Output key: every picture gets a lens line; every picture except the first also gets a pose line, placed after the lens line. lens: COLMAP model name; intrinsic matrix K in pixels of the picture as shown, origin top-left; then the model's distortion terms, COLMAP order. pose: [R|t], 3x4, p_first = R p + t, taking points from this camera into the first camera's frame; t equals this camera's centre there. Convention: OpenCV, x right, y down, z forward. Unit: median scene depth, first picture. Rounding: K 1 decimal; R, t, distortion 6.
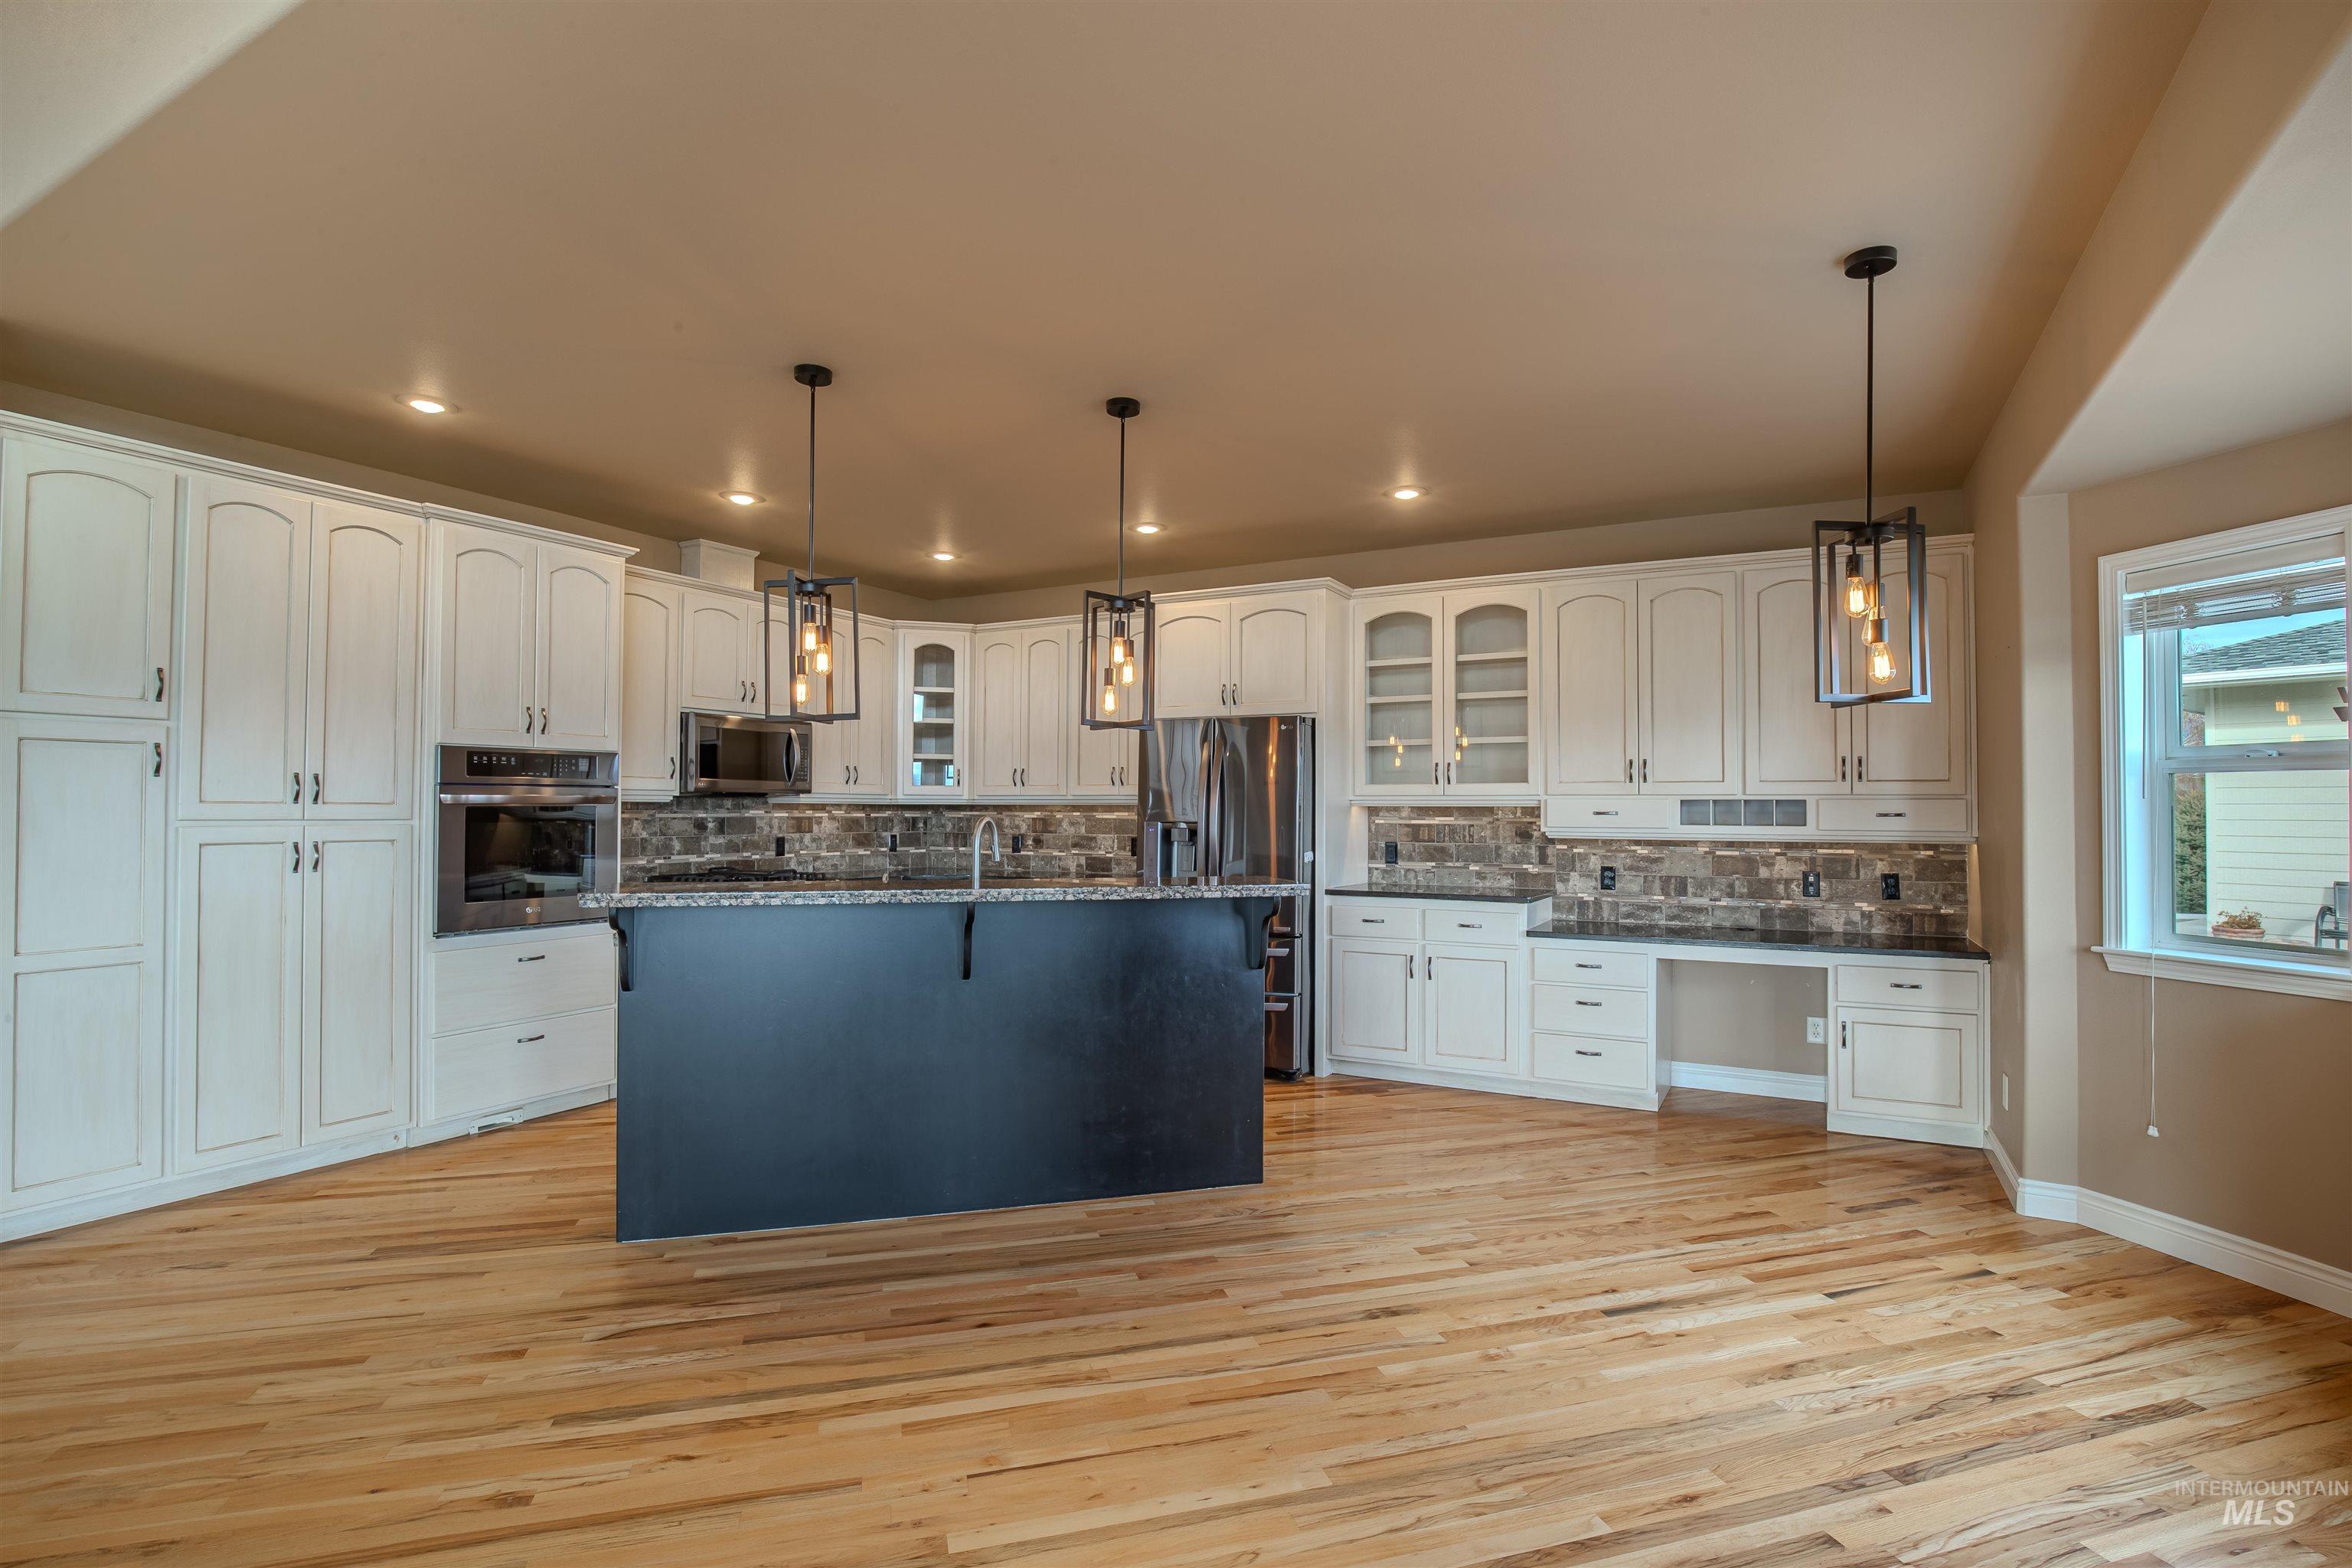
lens RADIAL K [[1097.9, 0, 1176.4], [0, 1097.9, 790.9], [0, 0, 1]] dist [-0.001601, 0.000096]
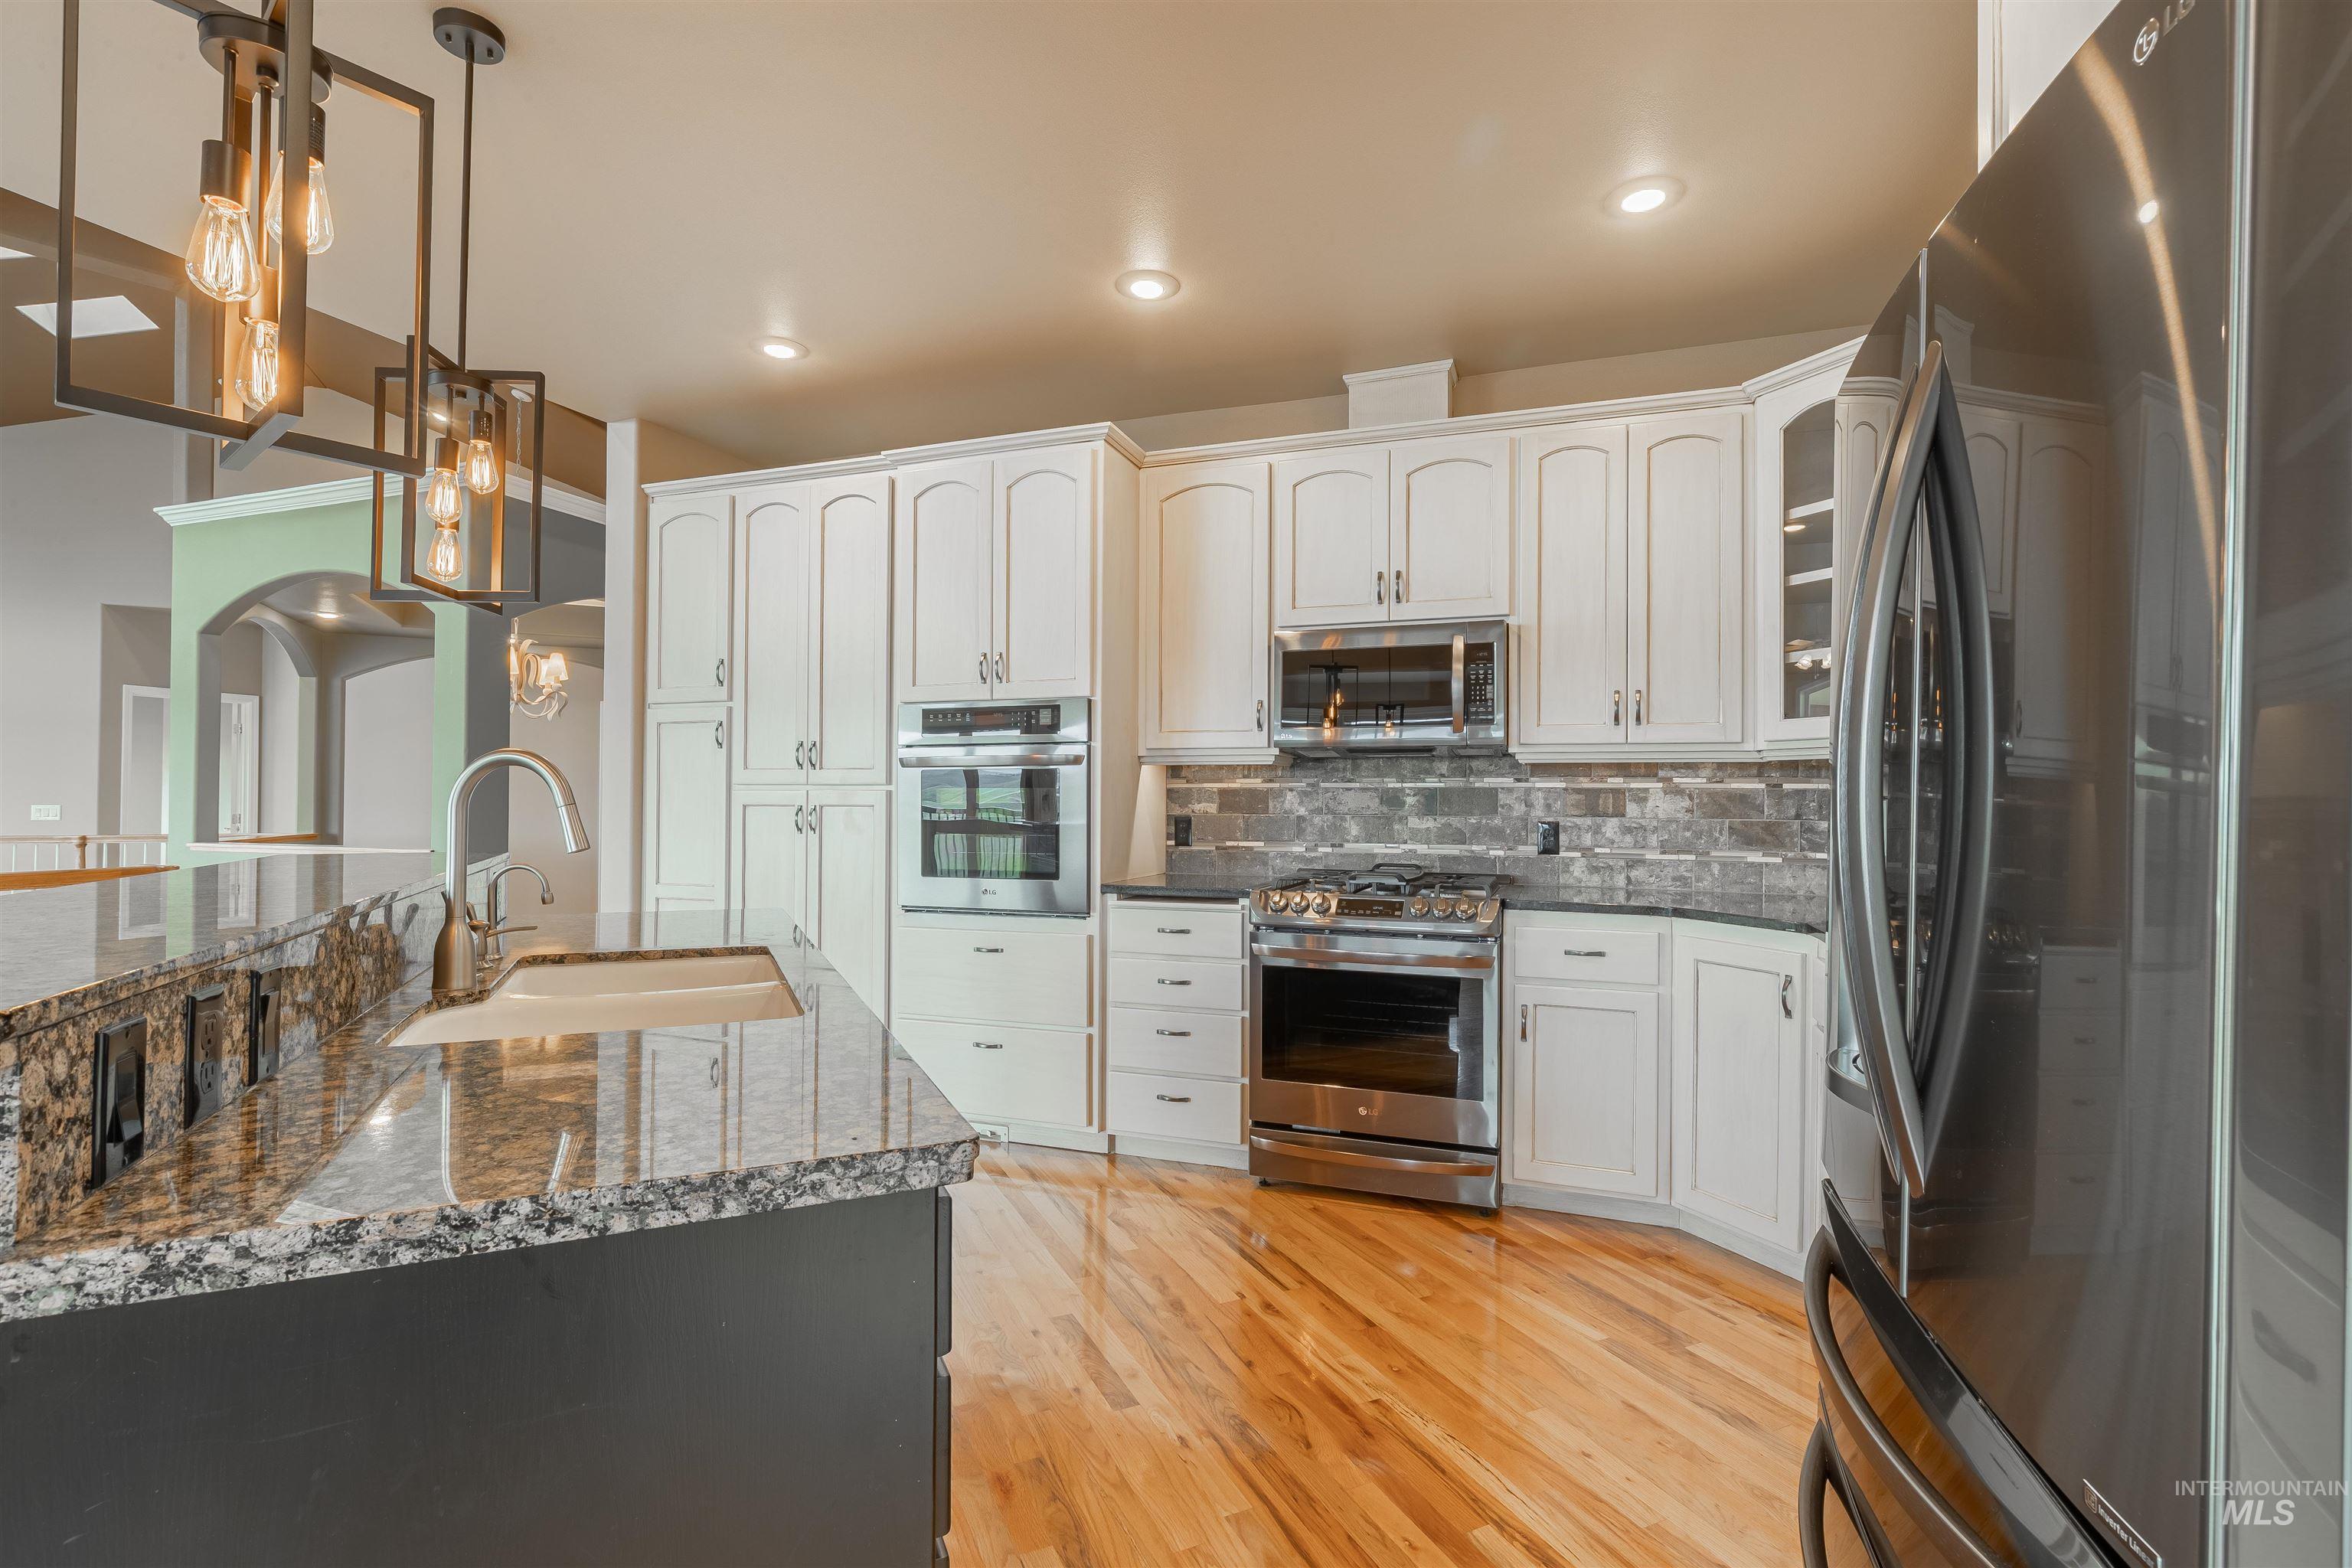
lens RADIAL K [[1076.8, 0, 1172.4], [0, 1076.8, 799.2], [0, 0, 1]] dist [-0.030590, 0.001296]
pose [[0.135099, -0.008851, -0.990793, 0.200471], [0.009726, 0.999924, -0.007606, 0.034560], [0.990784, -0.008609, 0.135175, 0.778760]]
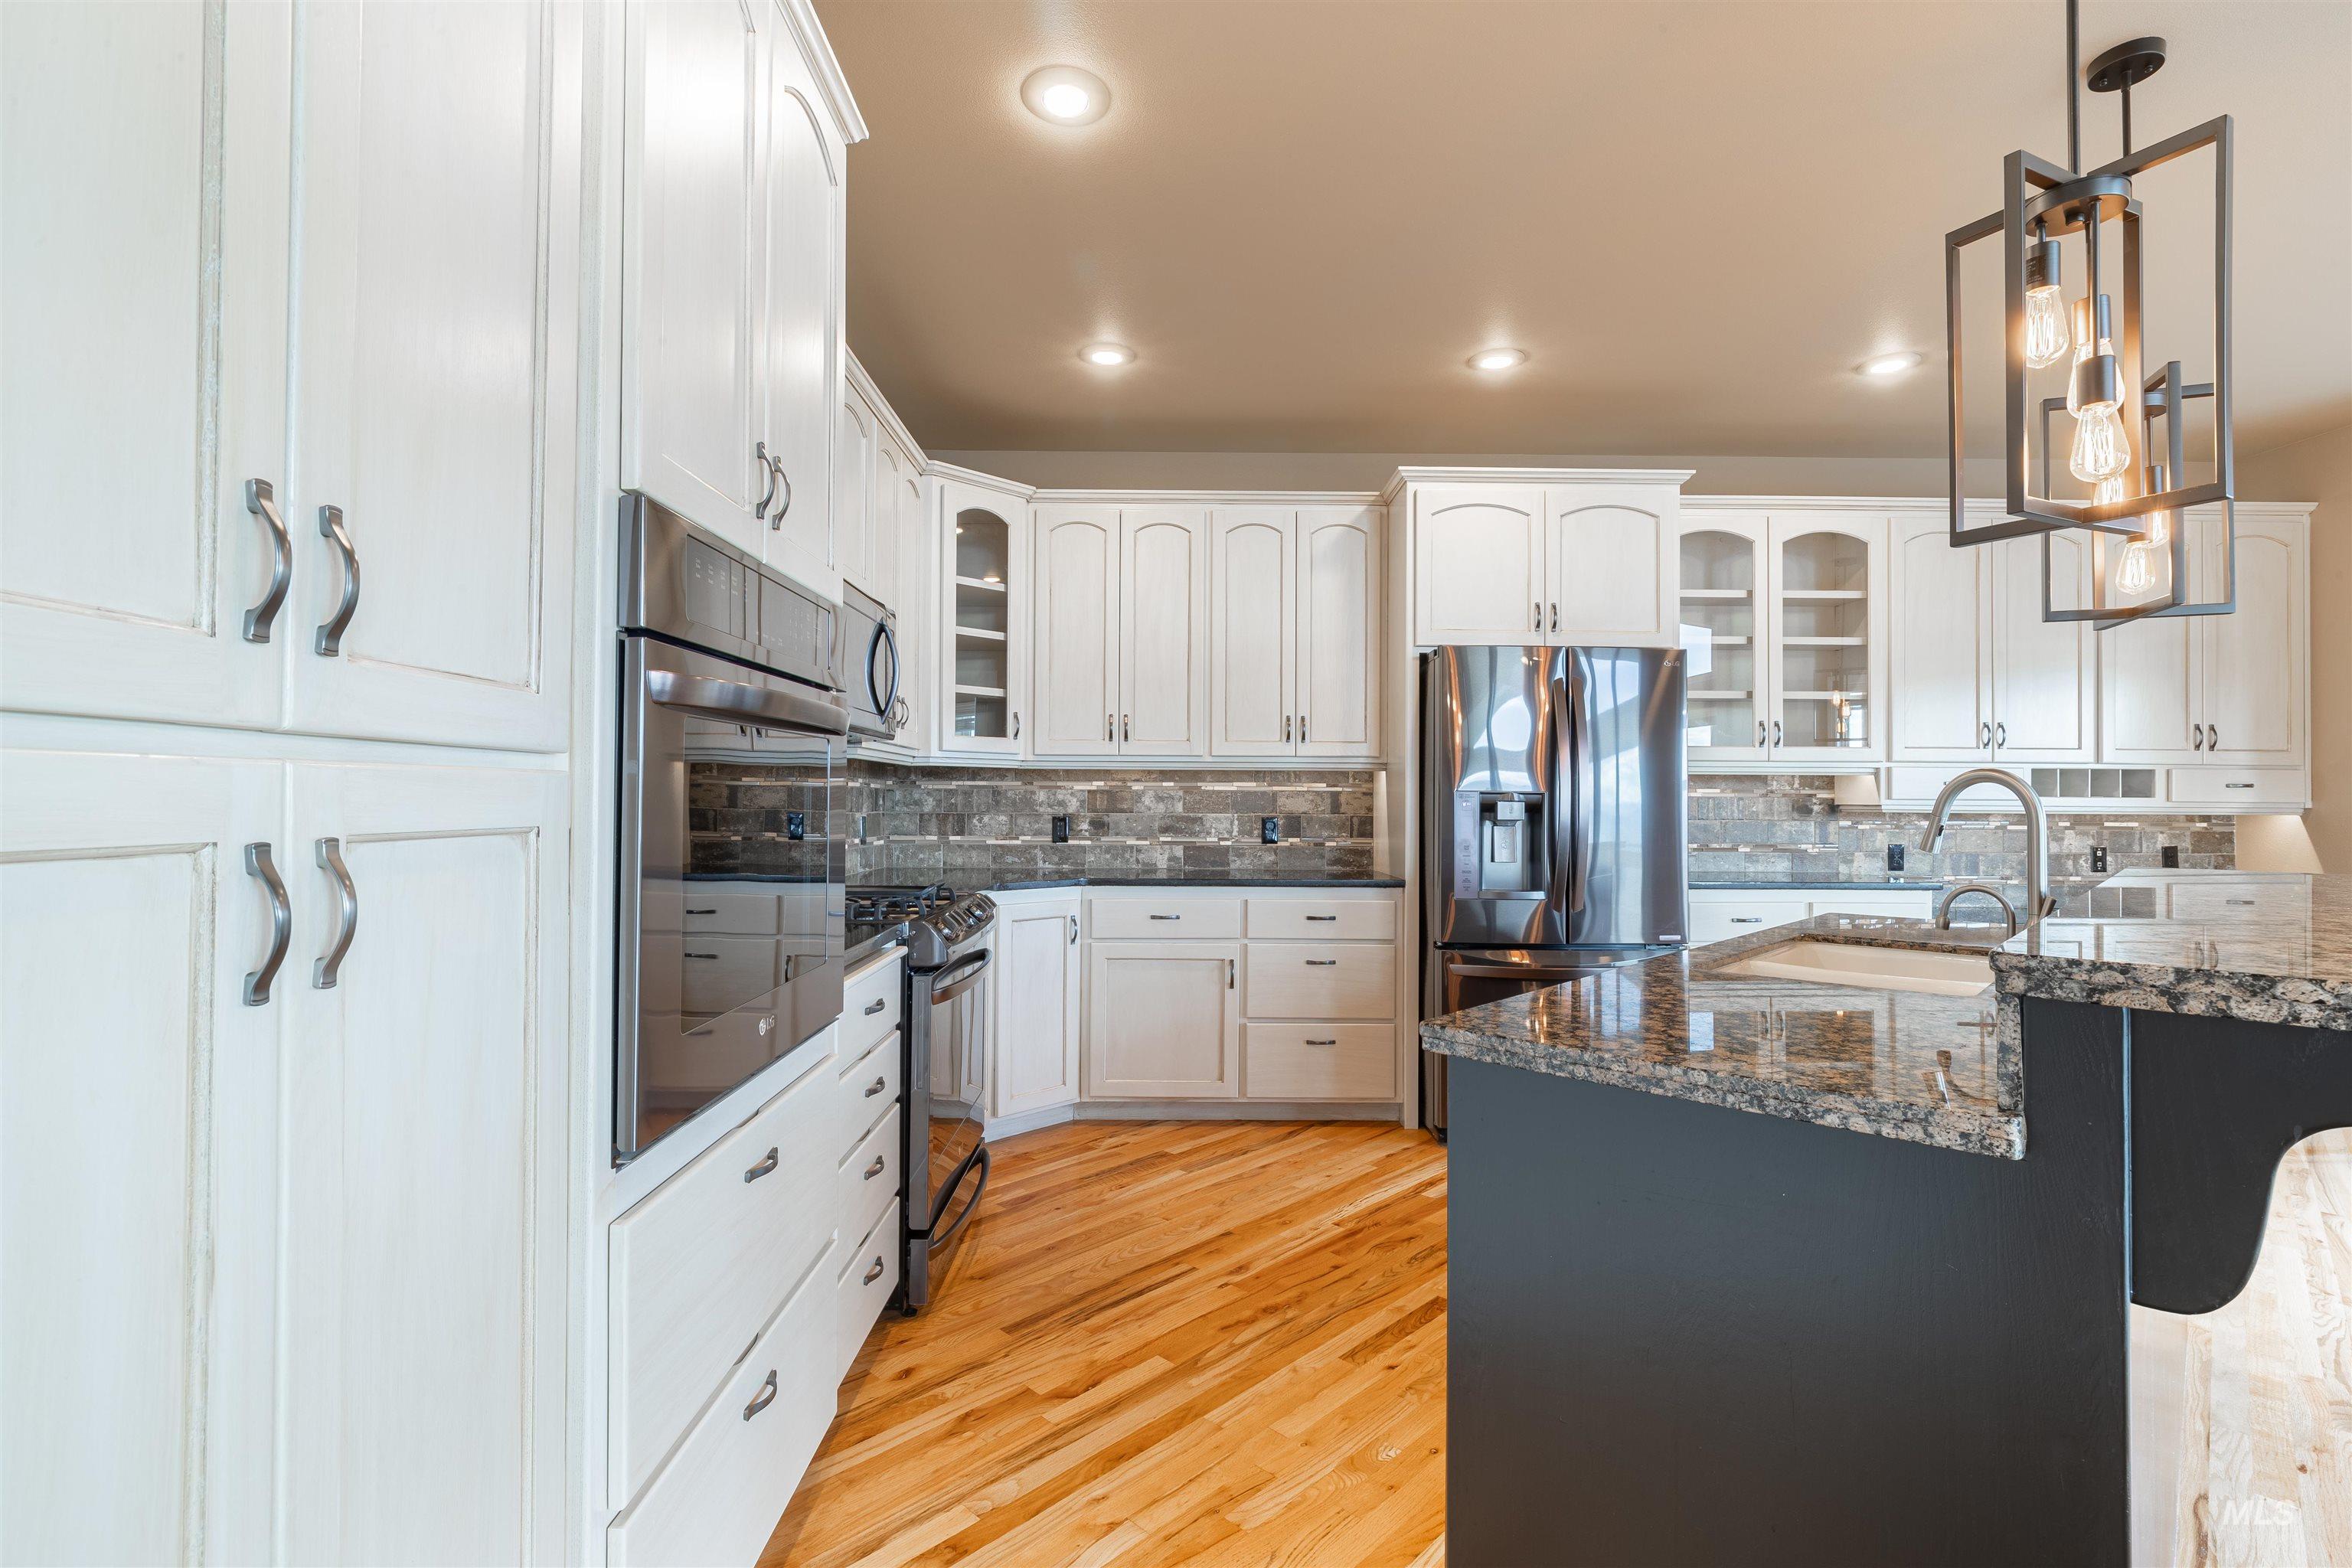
lens RADIAL K [[1058.9, 0, 1176.0], [0, 1058.9, 784.0], [0, 0, 1]] dist [0.018402, -0.000097]
pose [[0.869339, 0.008435, 0.494145, -0.485531], [-0.011597, 0.999927, 0.003334, 0.021469], [-0.494081, -0.008630, 0.869373, 0.485509]]
